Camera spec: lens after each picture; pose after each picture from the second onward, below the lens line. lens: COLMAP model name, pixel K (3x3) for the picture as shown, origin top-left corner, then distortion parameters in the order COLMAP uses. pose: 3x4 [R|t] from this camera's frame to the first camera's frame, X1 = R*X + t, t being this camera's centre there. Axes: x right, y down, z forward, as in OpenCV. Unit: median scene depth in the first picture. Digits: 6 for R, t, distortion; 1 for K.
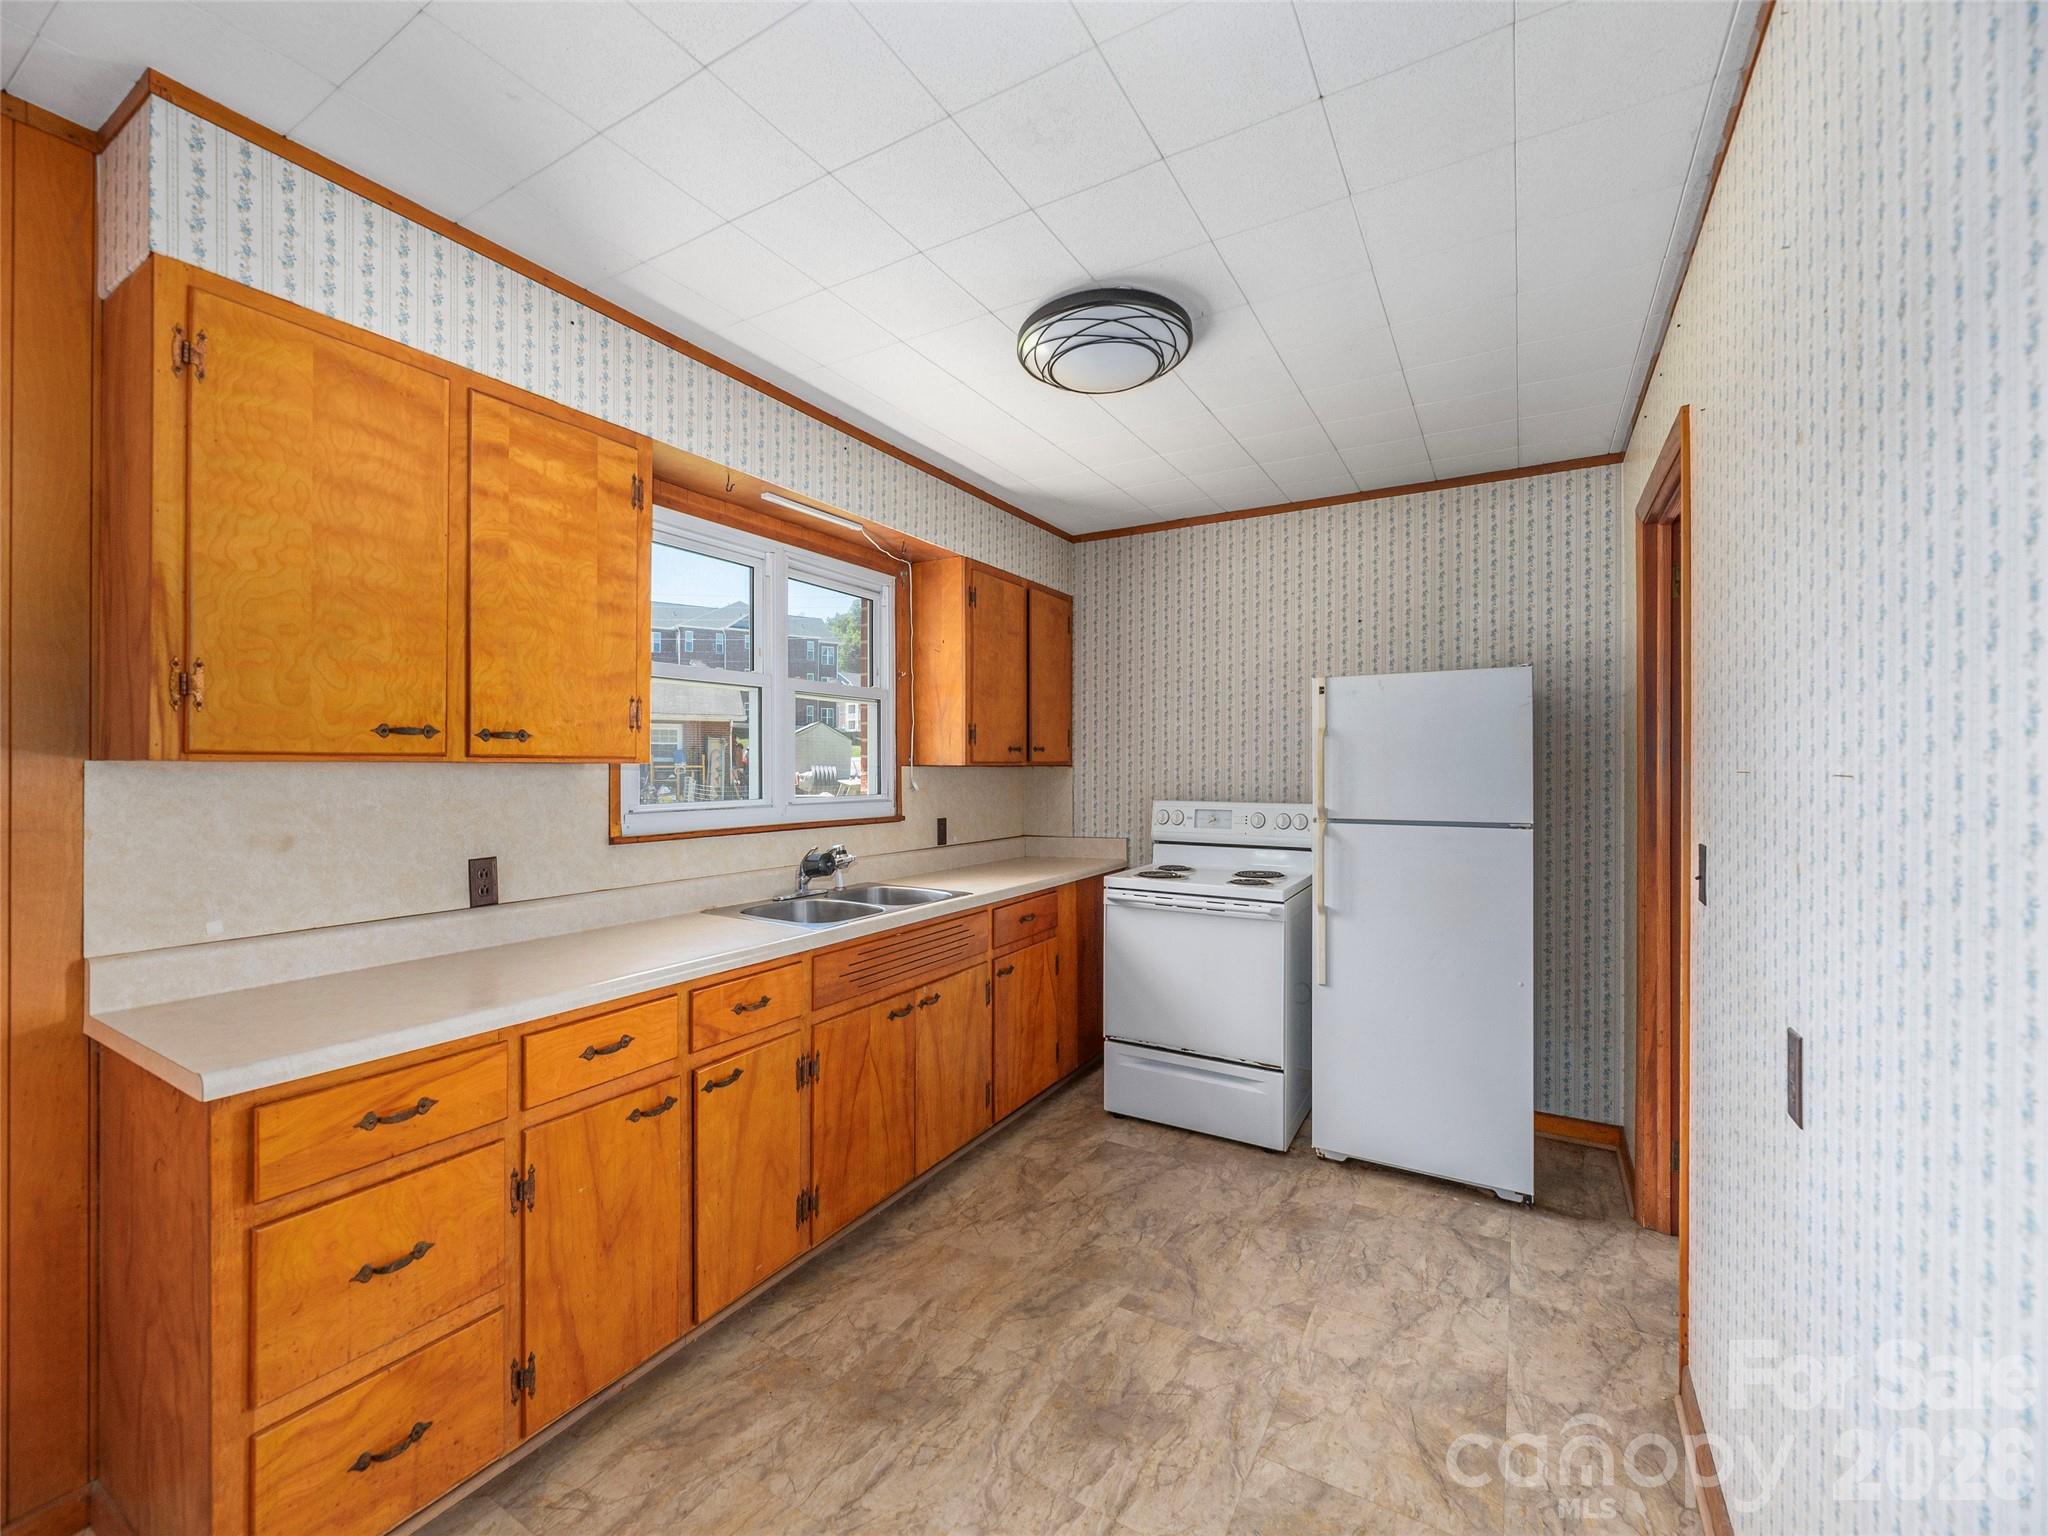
lens RADIAL K [[838.5, 0, 1028.6], [0, 838.5, 767.2], [0, 0, 1]] dist [-0.001679, -0.000069]
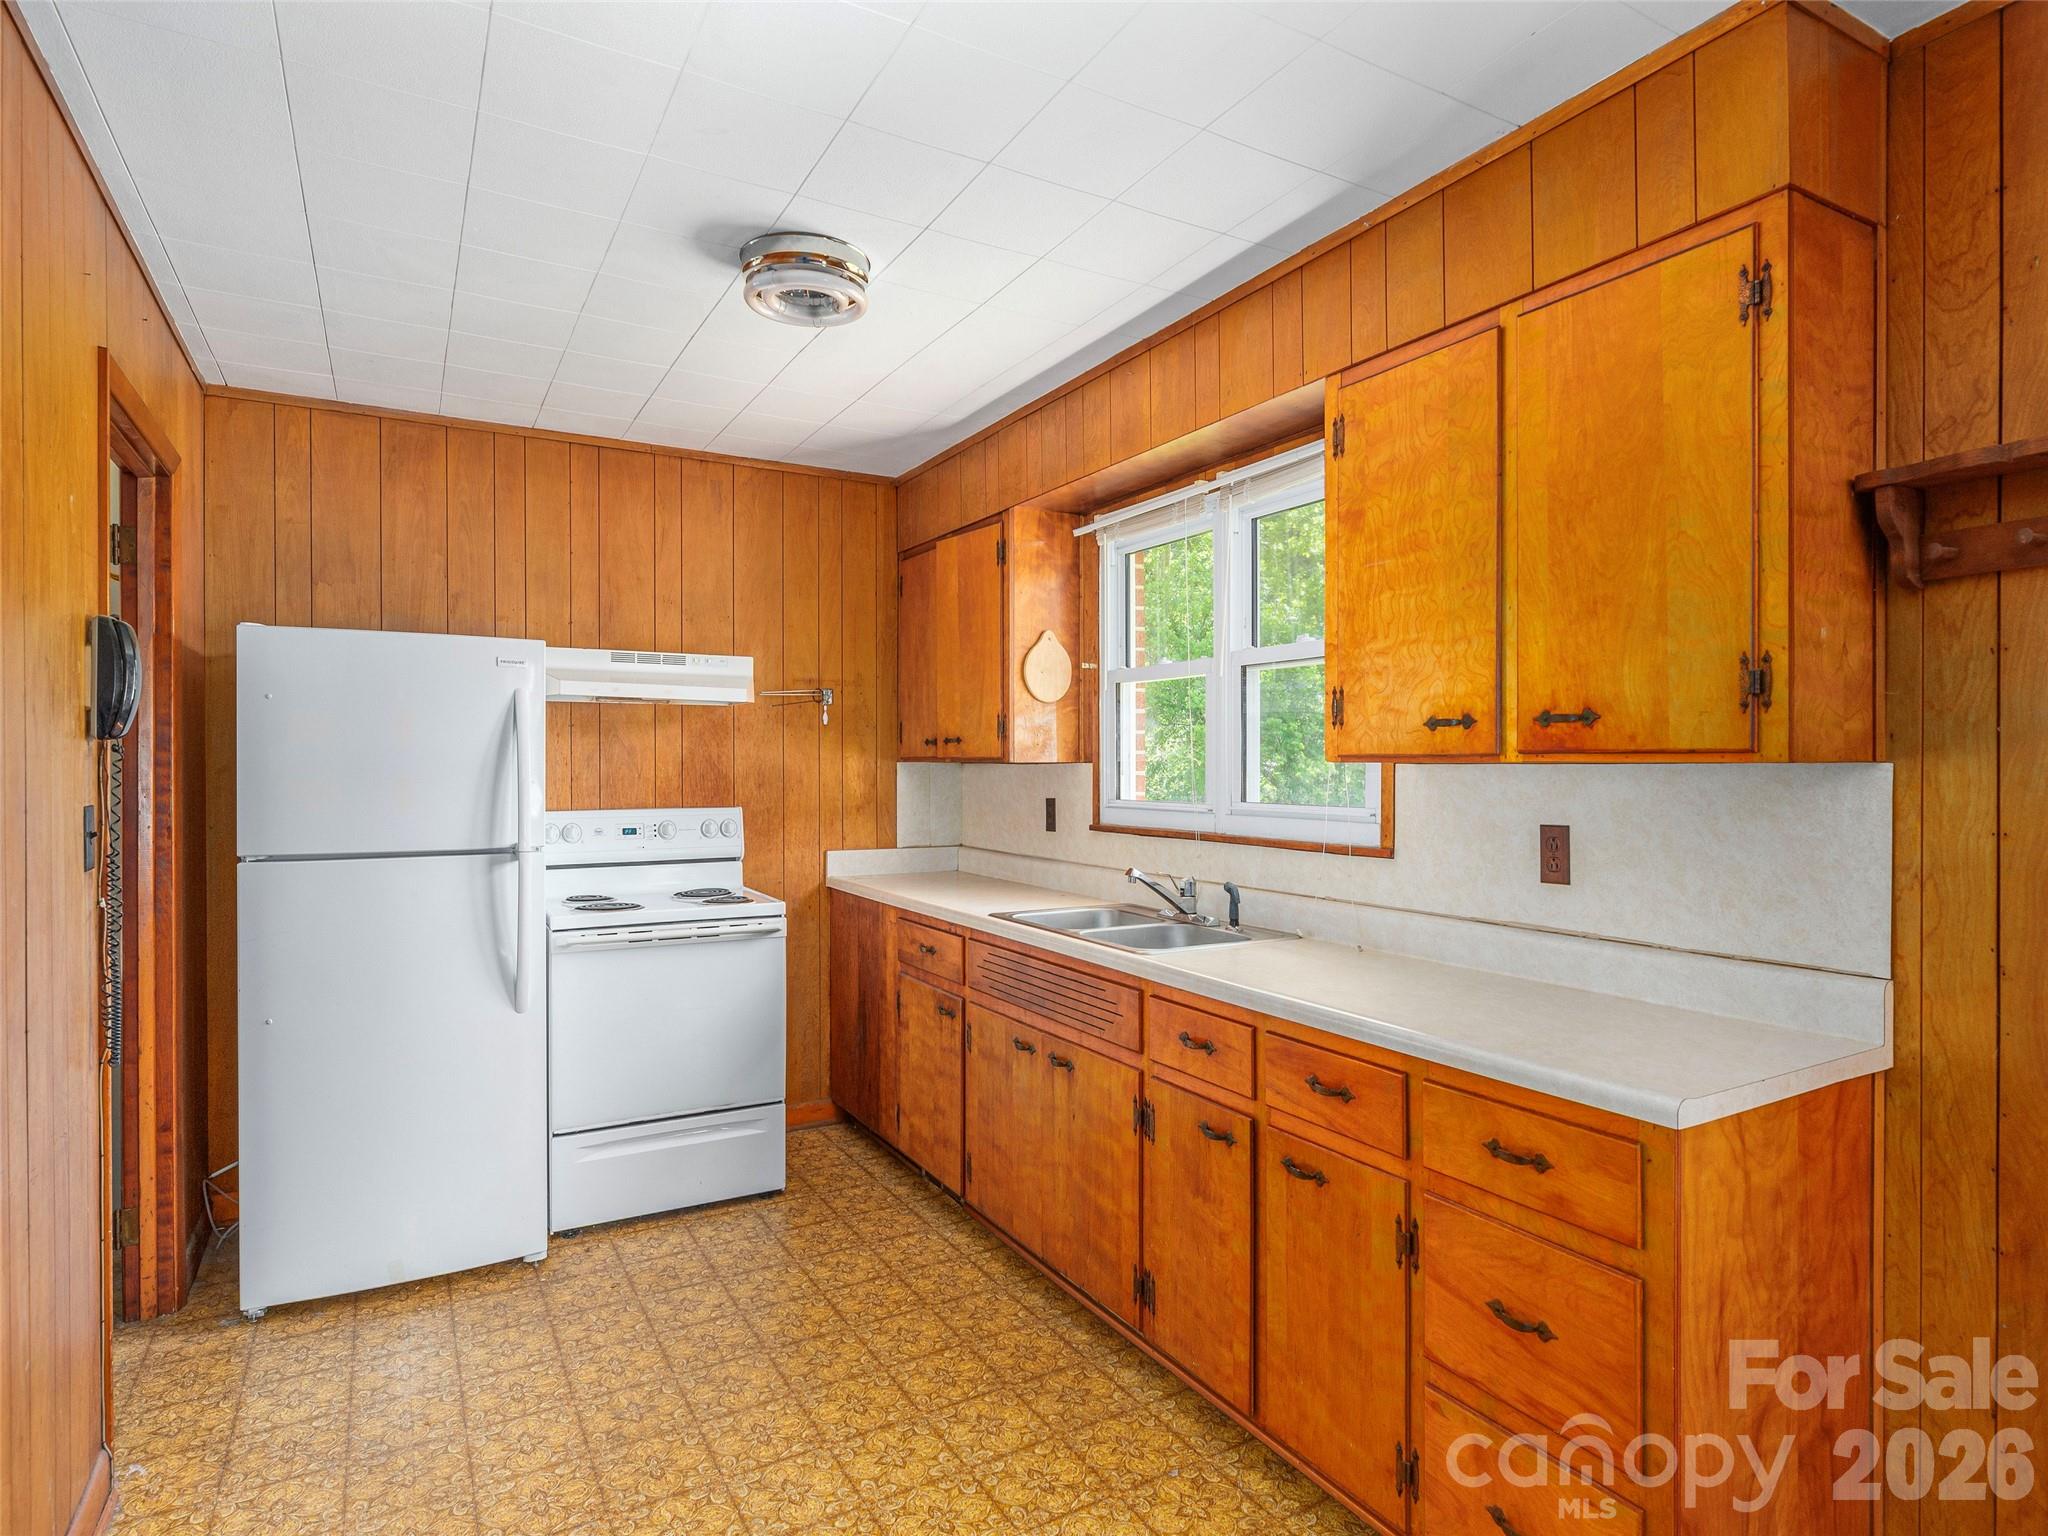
lens RADIAL K [[1118.7, 0, 1031.2], [0, 1118.7, 760.4], [0, 0, 1]] dist [0.006608, -0.000095]
pose [[-0.503484, -0.005407, -0.863988, 0.544386], [0.001481, 0.999974, -0.007122, 0.004995], [0.864003, -0.004866, -0.503463, 1.085017]]
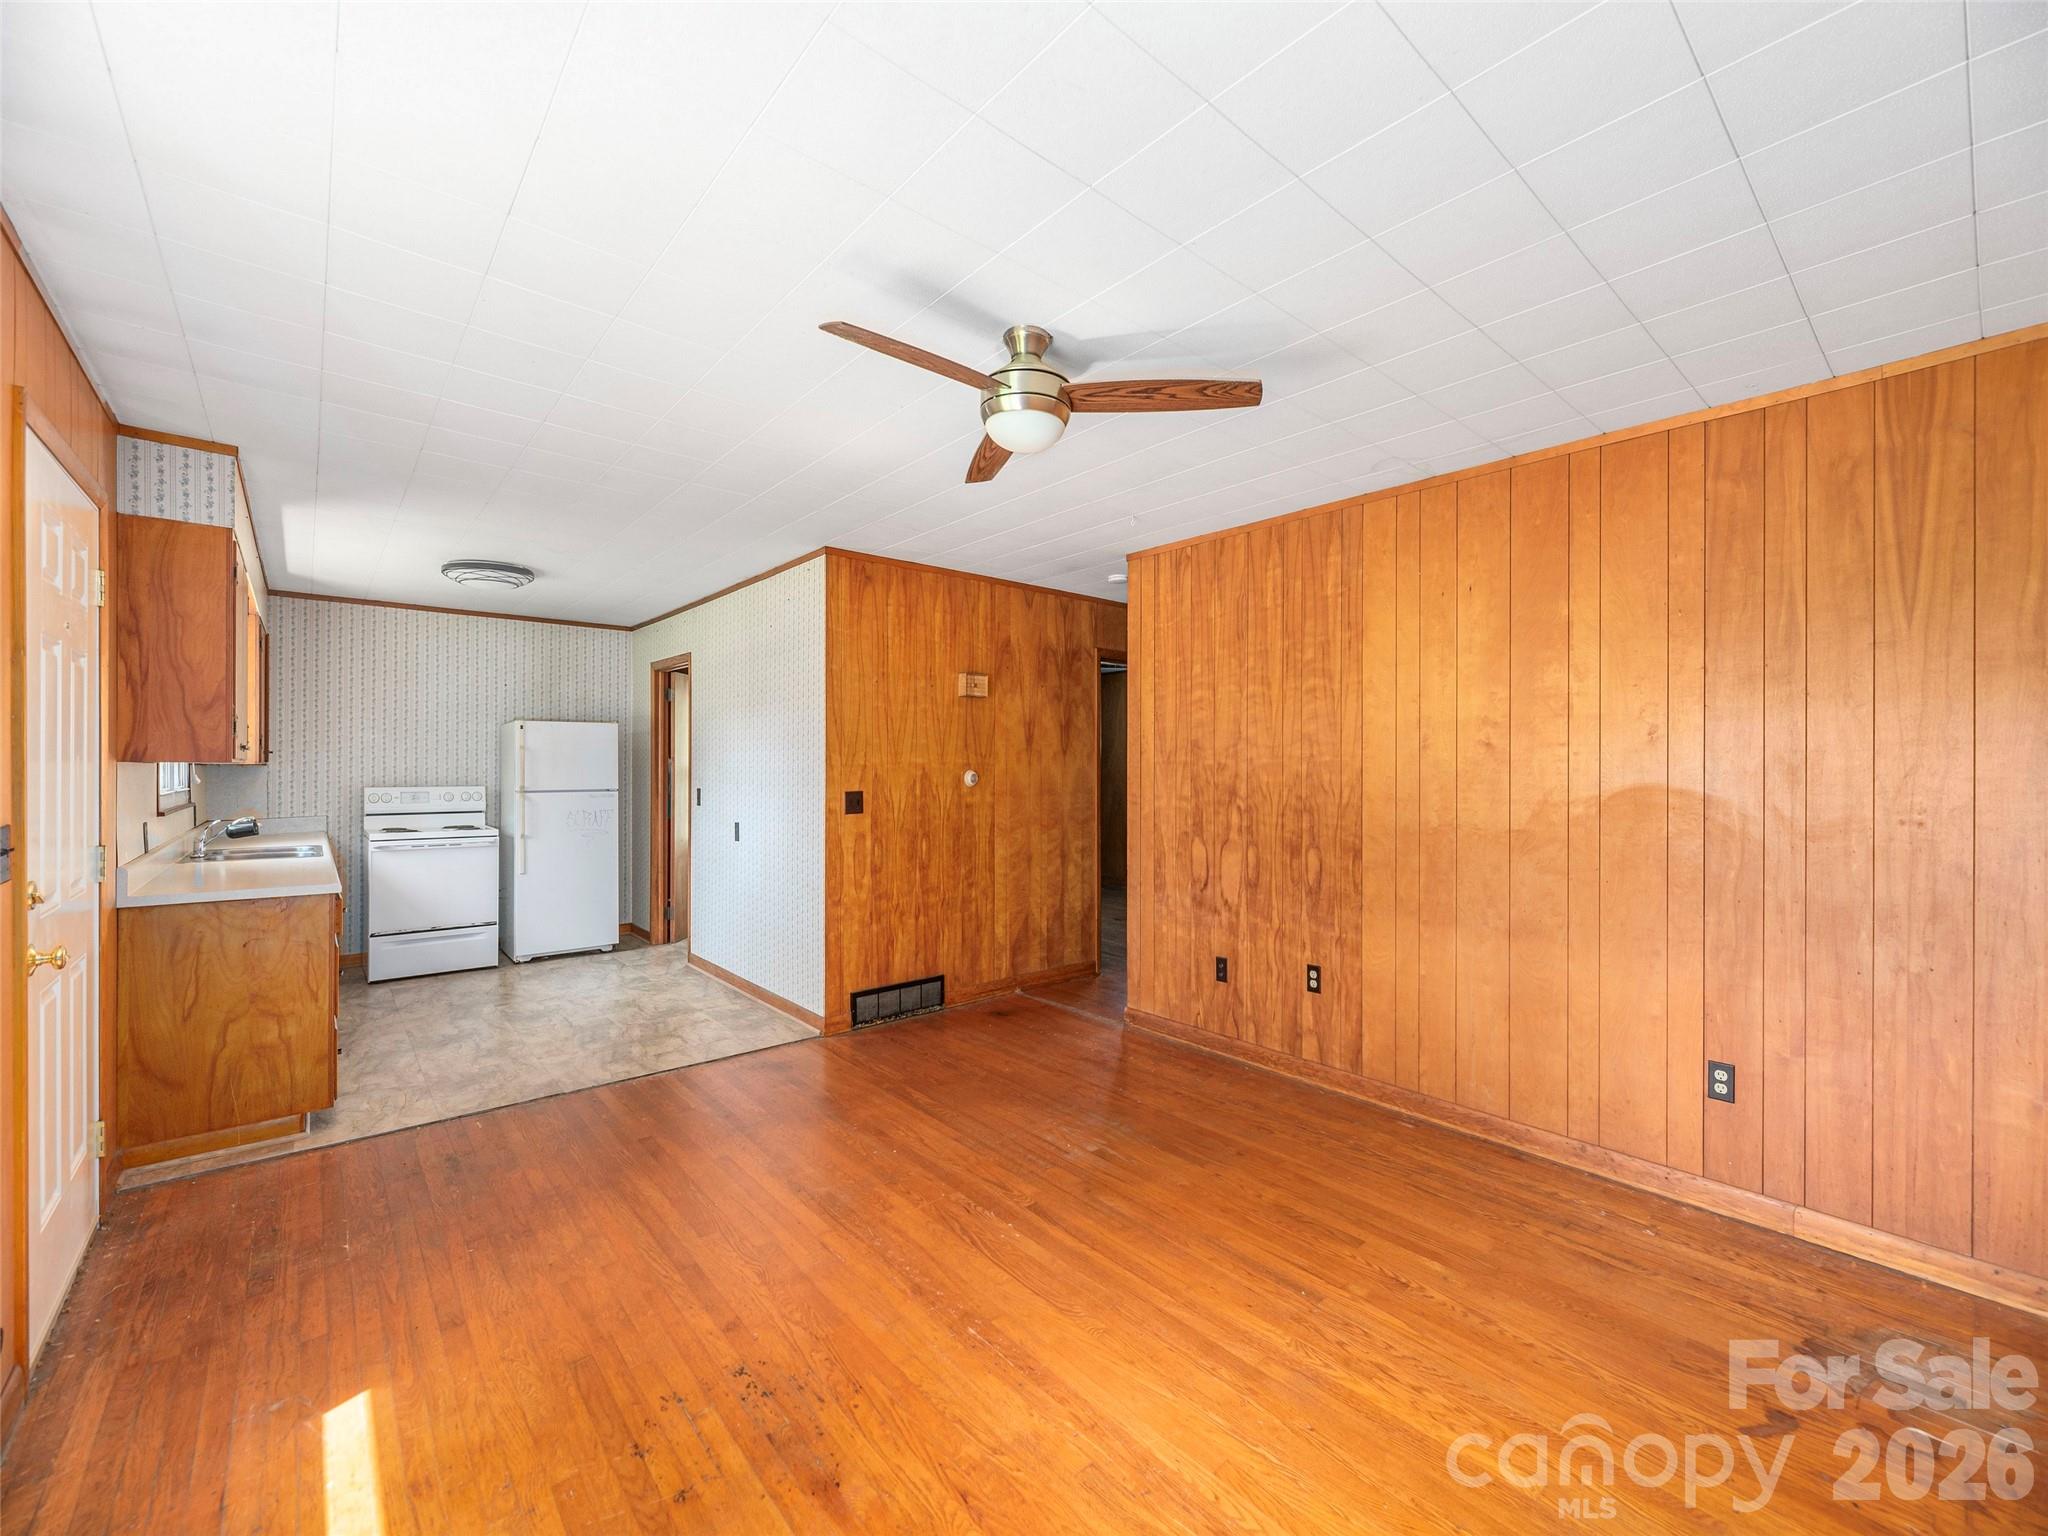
lens RADIAL K [[838.5, 0, 1028.7], [0, 838.5, 765.2], [0, 0, 1]] dist [-0.001679, -0.000069]
pose [[0.322074, -0.001346, 0.946713, -1.401844], [-0.002537, 0.999994, 0.002285, -0.010826], [-0.946711, -0.003138, 0.322069, -0.963979]]
